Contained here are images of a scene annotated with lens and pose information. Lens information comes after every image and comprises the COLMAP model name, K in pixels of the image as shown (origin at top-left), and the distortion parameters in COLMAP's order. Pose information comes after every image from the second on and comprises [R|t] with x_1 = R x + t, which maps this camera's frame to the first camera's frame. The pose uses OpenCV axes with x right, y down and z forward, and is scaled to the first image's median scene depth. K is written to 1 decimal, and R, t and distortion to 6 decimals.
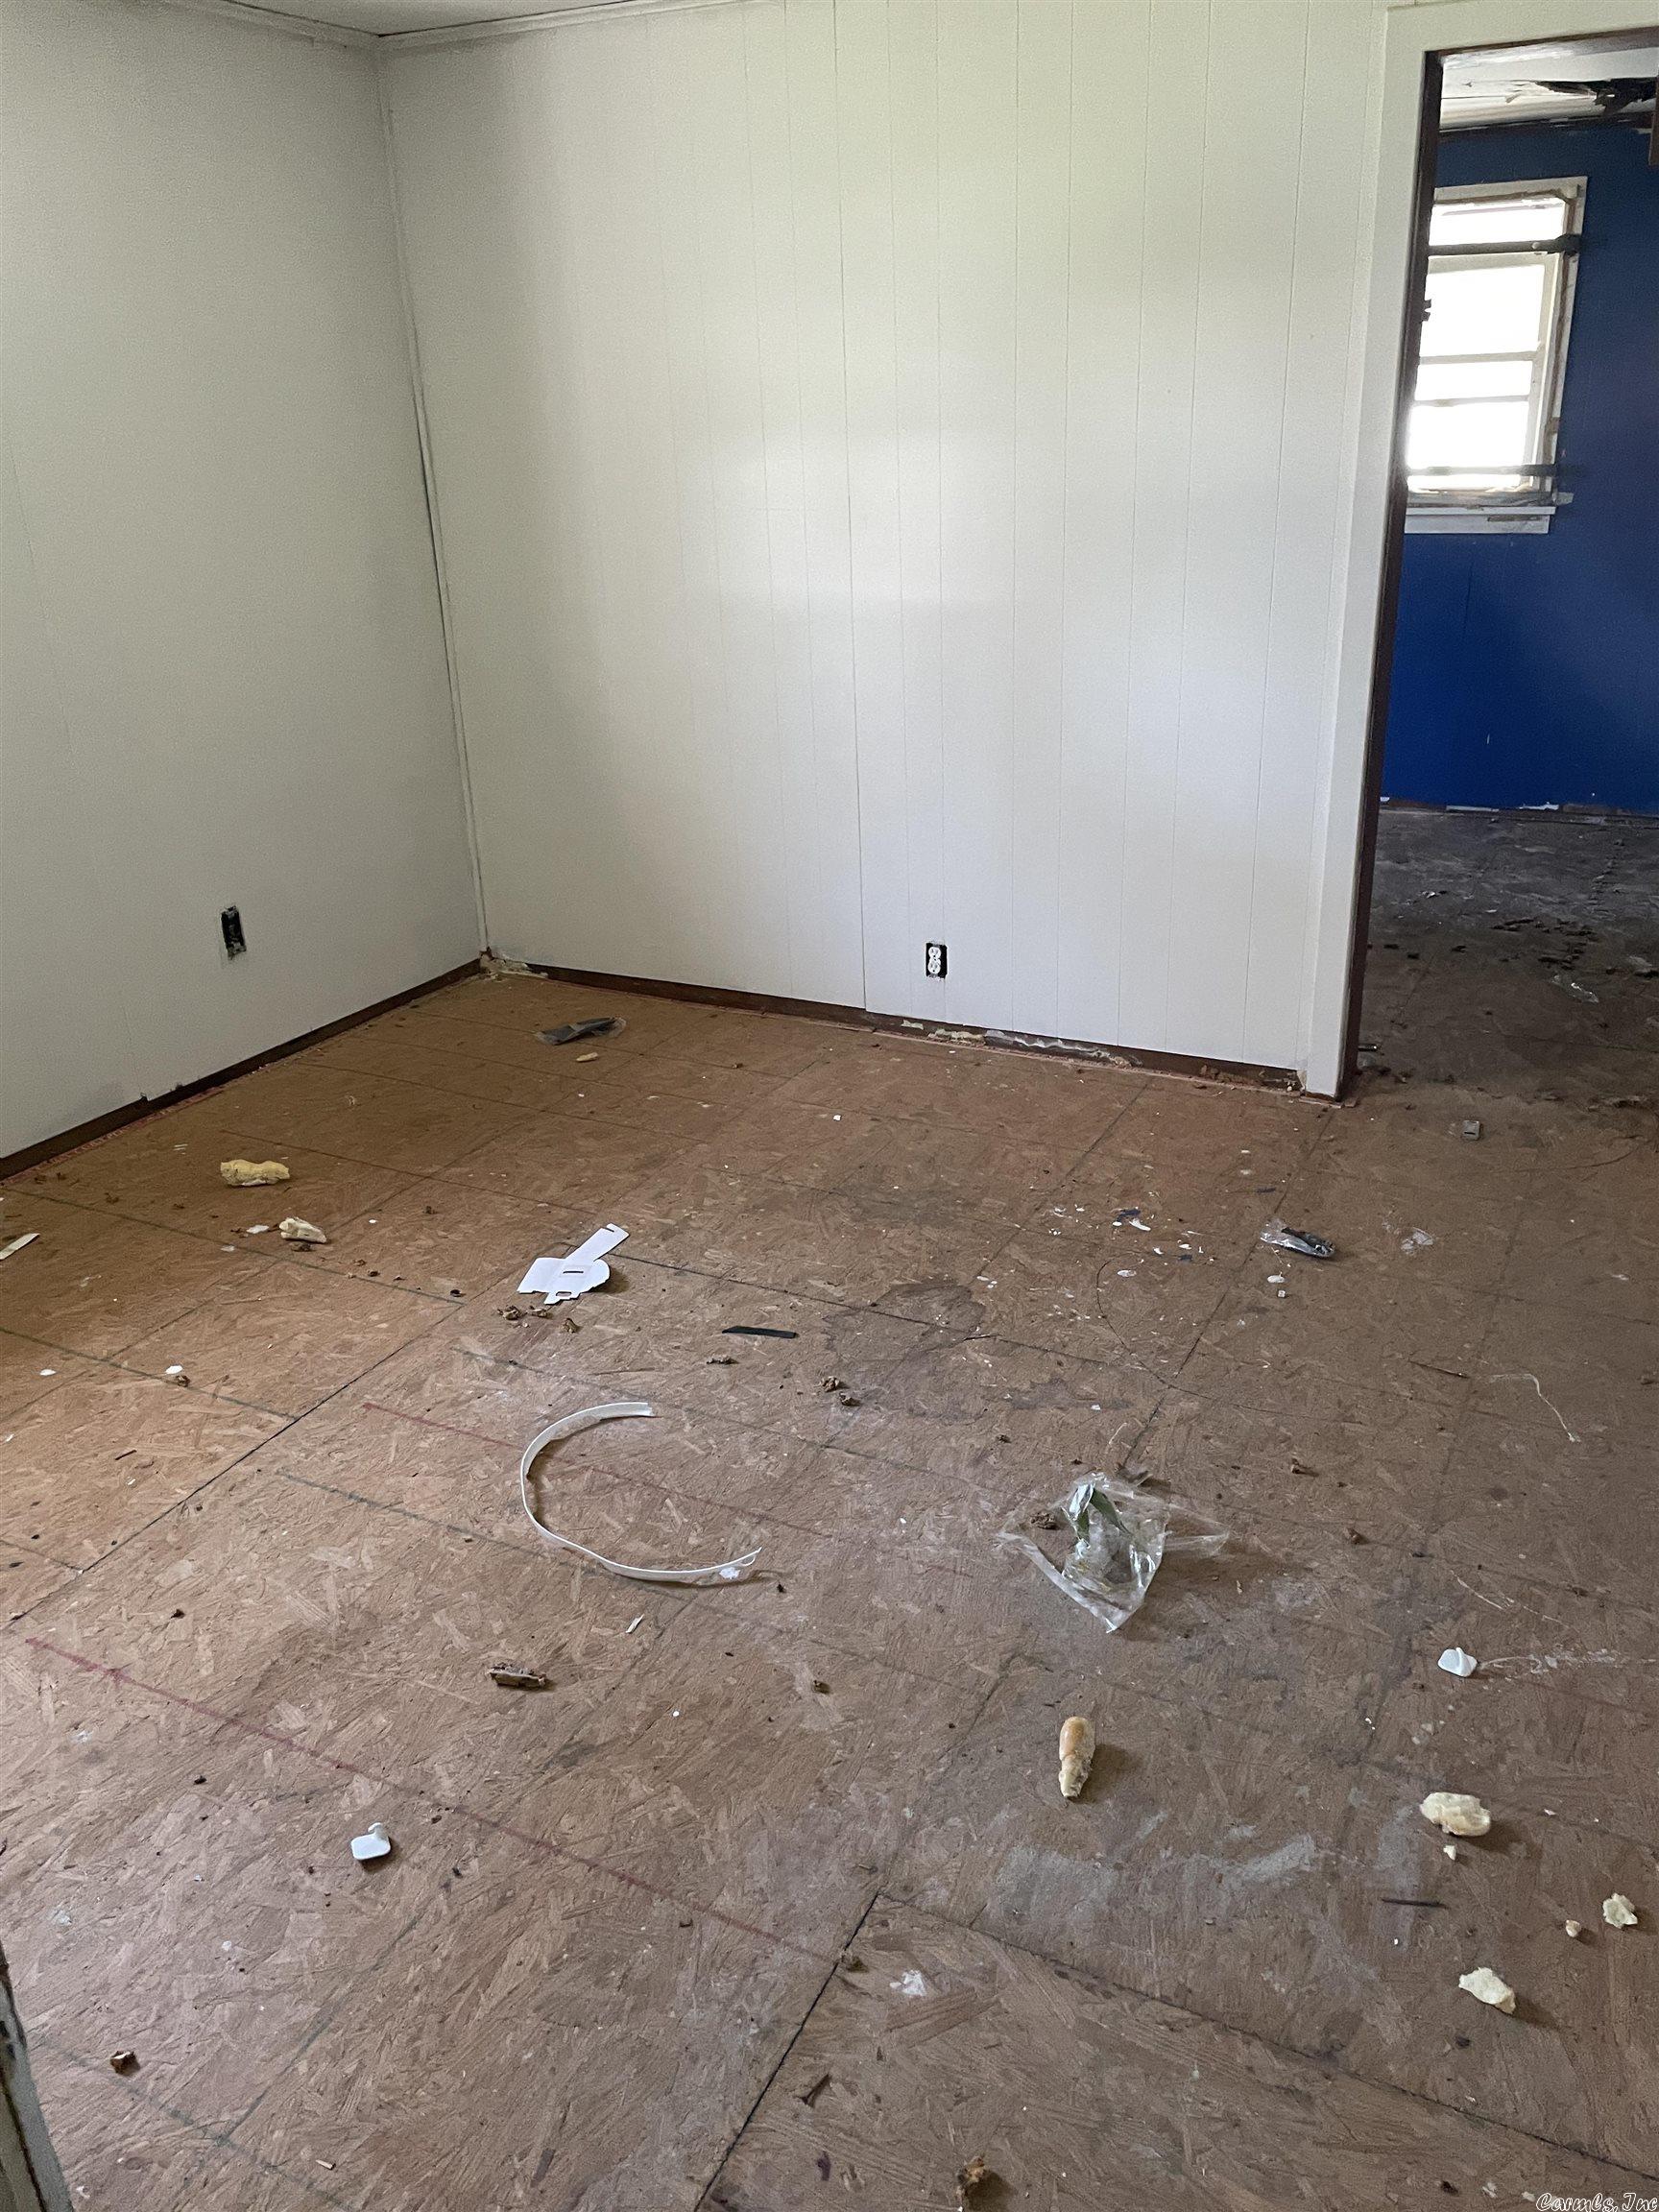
lens RADIAL K [[1668.4, 0, 826.9], [0, 1668.4, 1116.6], [0, 0, 1]] dist [0.075846, -0.106518]
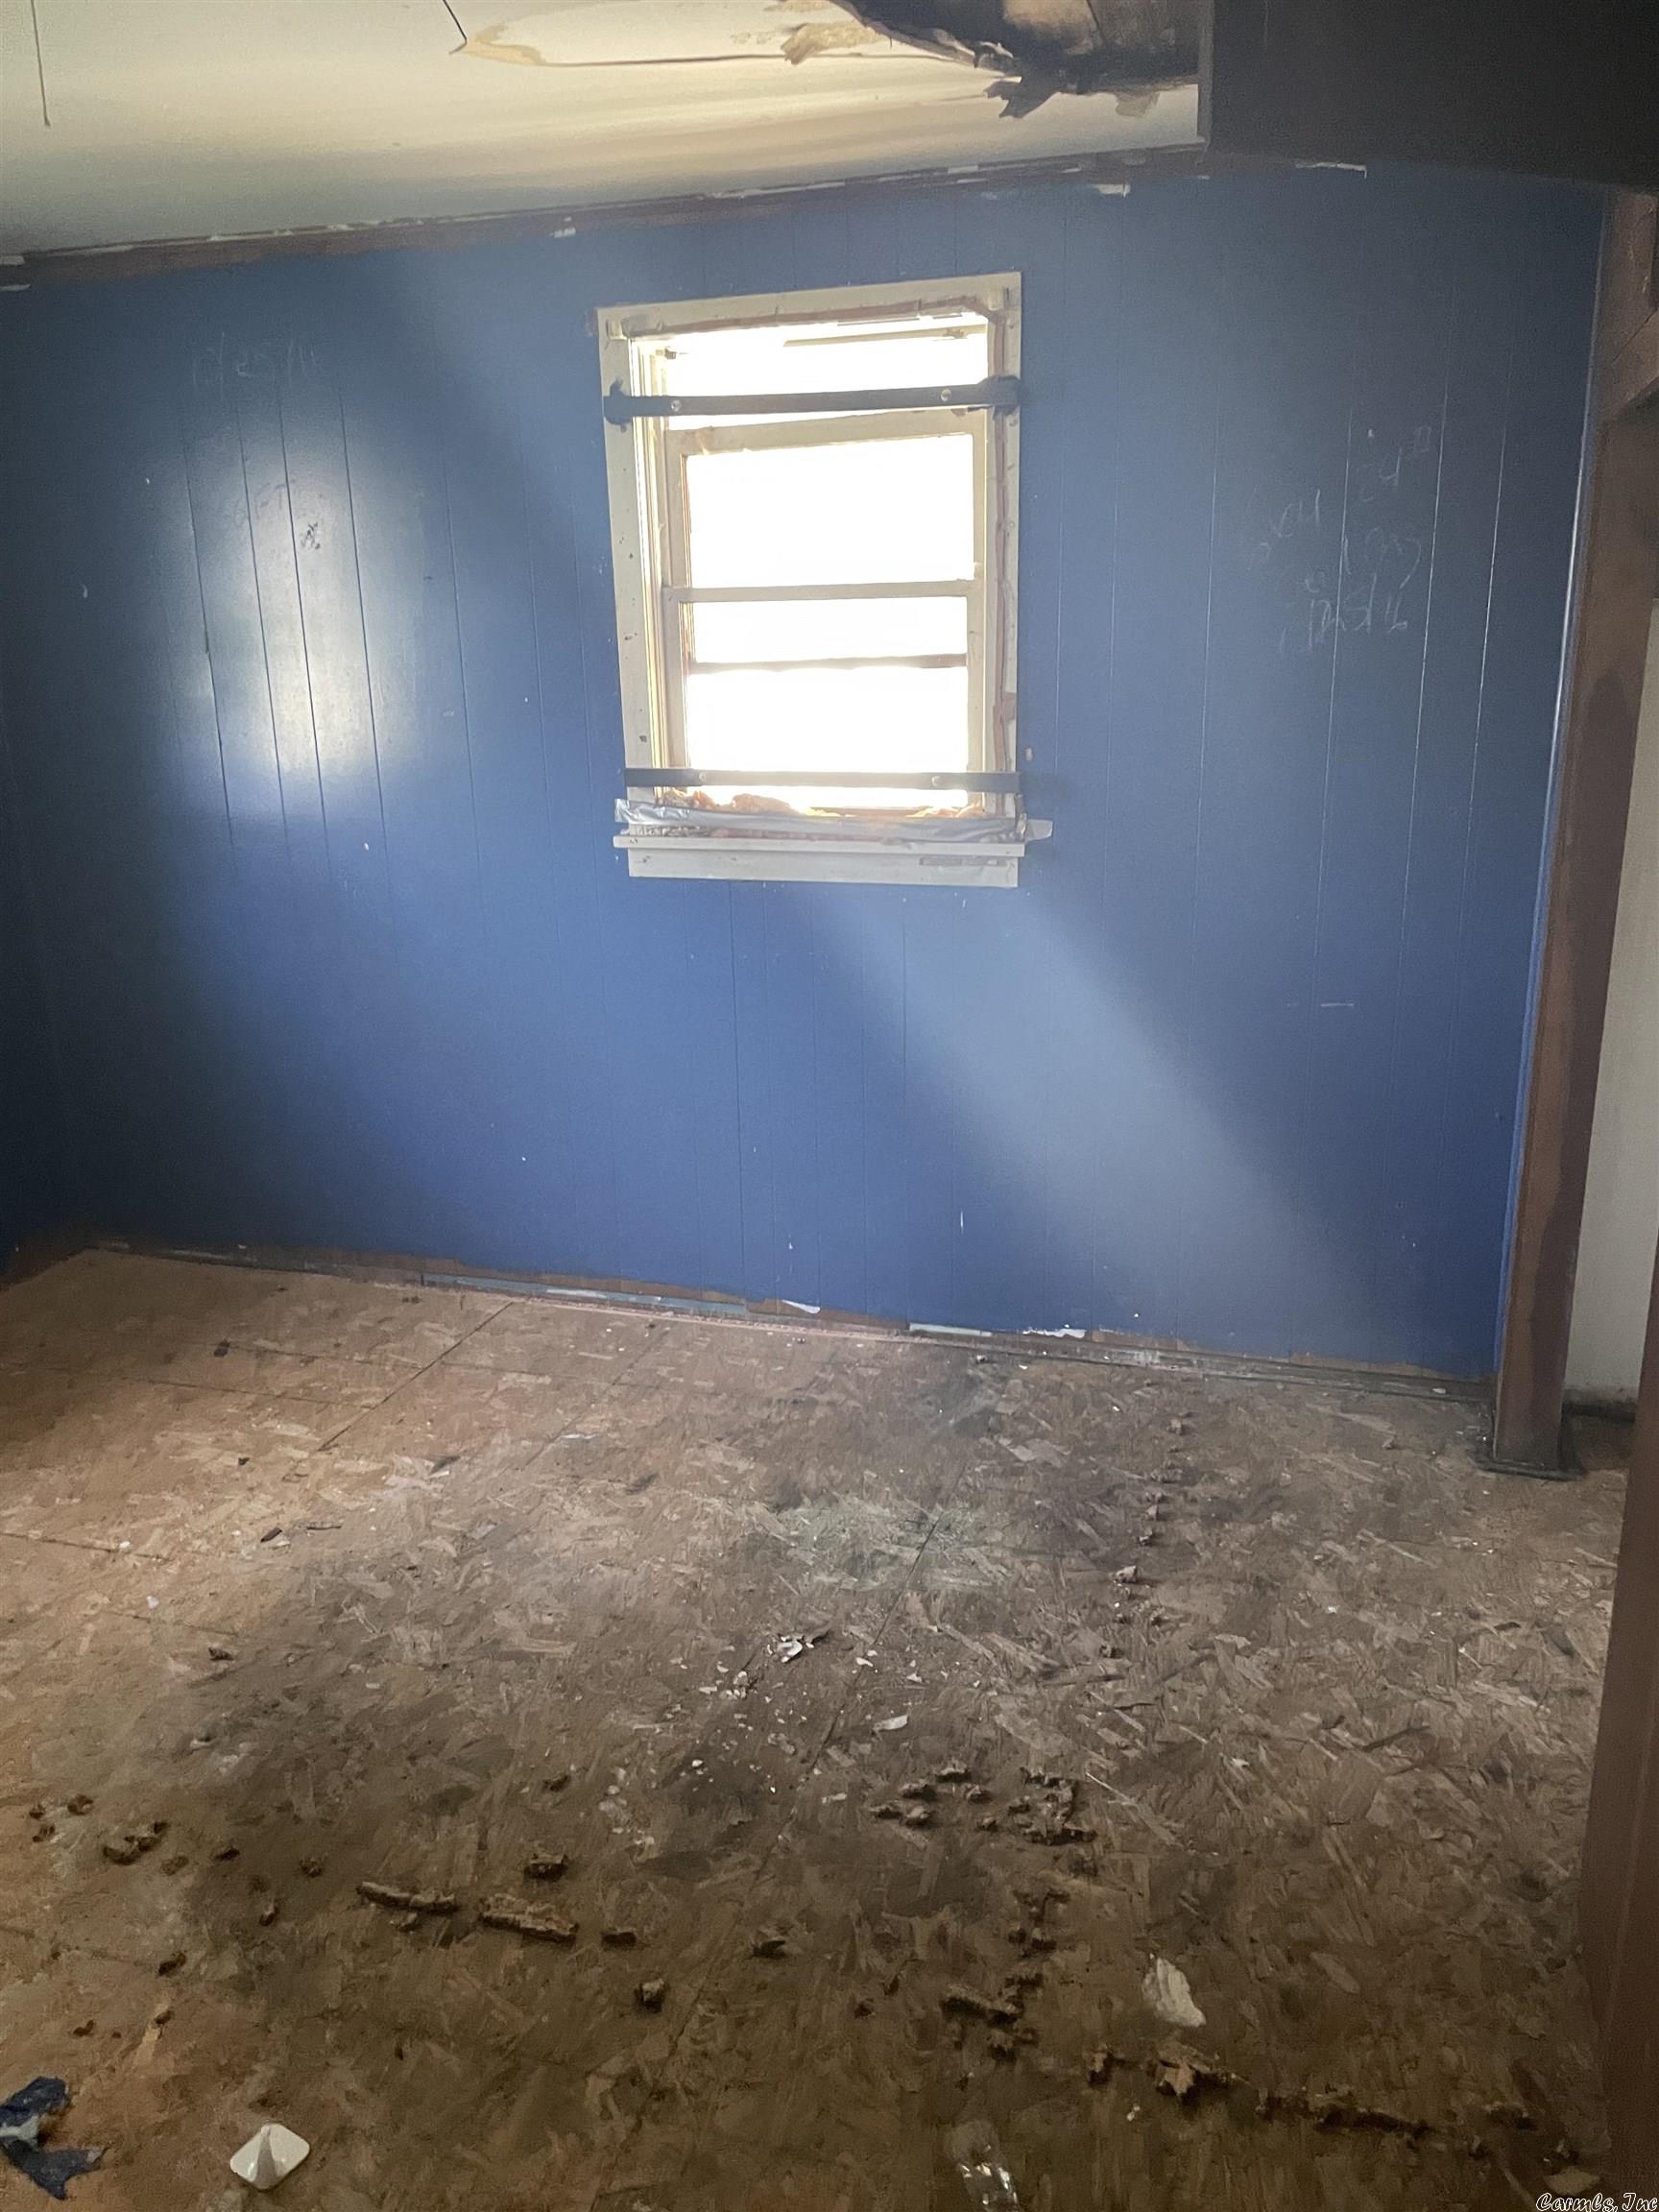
lens RADIAL K [[1638.9, 0, 826.4], [0, 1638.9, 1164.2], [0, 0, 1]] dist [-0.004876, -0.004128]
pose [[0.985537, -0.035717, 0.165652, 0.278914], [0.052300, 0.993924, -0.096853, -0.210639], [-0.161187, 0.104116, 0.981417, 0.496819]]
